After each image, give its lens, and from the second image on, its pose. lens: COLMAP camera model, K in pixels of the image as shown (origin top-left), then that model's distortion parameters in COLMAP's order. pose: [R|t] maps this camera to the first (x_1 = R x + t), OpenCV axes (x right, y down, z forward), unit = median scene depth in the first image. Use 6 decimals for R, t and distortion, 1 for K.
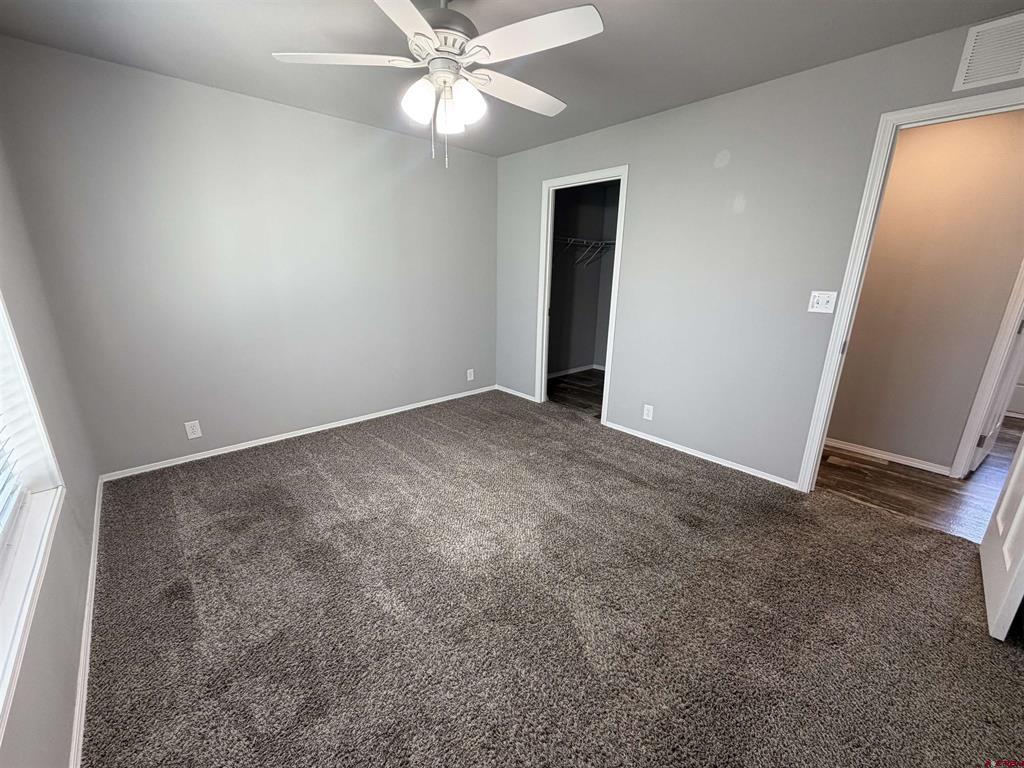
lens RADIAL K [[406.3, 0, 509.2], [0, 406.3, 382.5], [0, 0, 1]] dist [-0.003868, 0.000246]
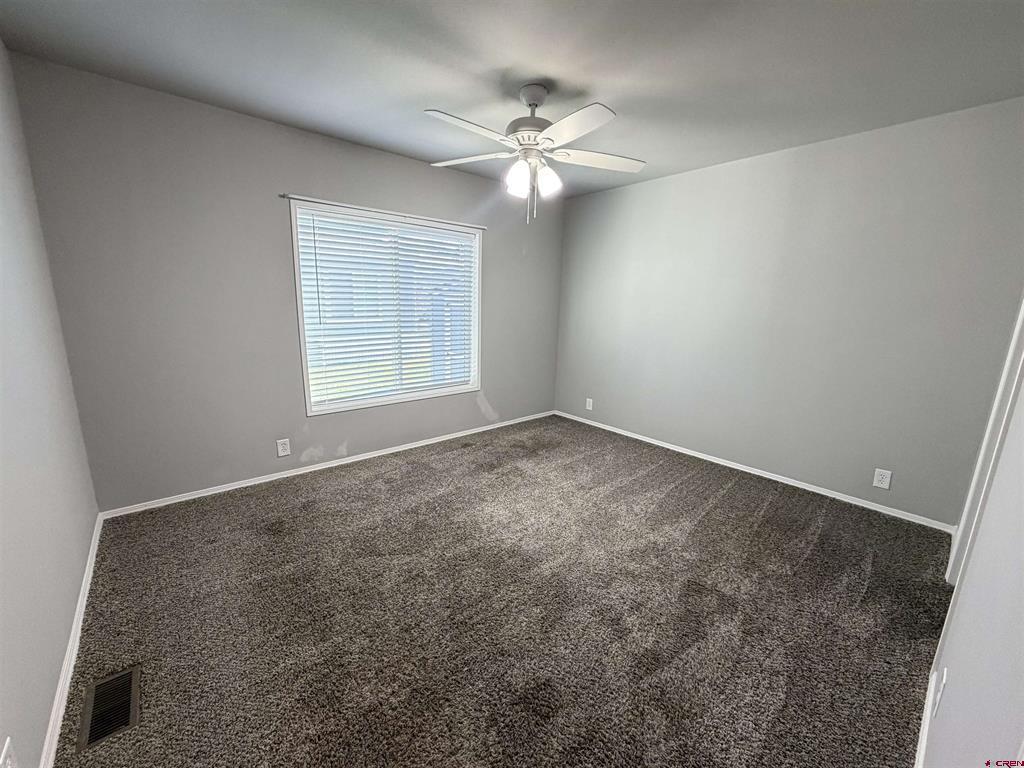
lens RADIAL K [[406.3, 0, 513.6], [0, 406.3, 388.5], [0, 0, 1]] dist [-0.003868, 0.000246]
pose [[-0.024702, 0.192711, -0.980945, 0.760849], [-0.290834, 0.937417, 0.191483, -0.157742], [0.956455, 0.290022, 0.032891, 0.650782]]
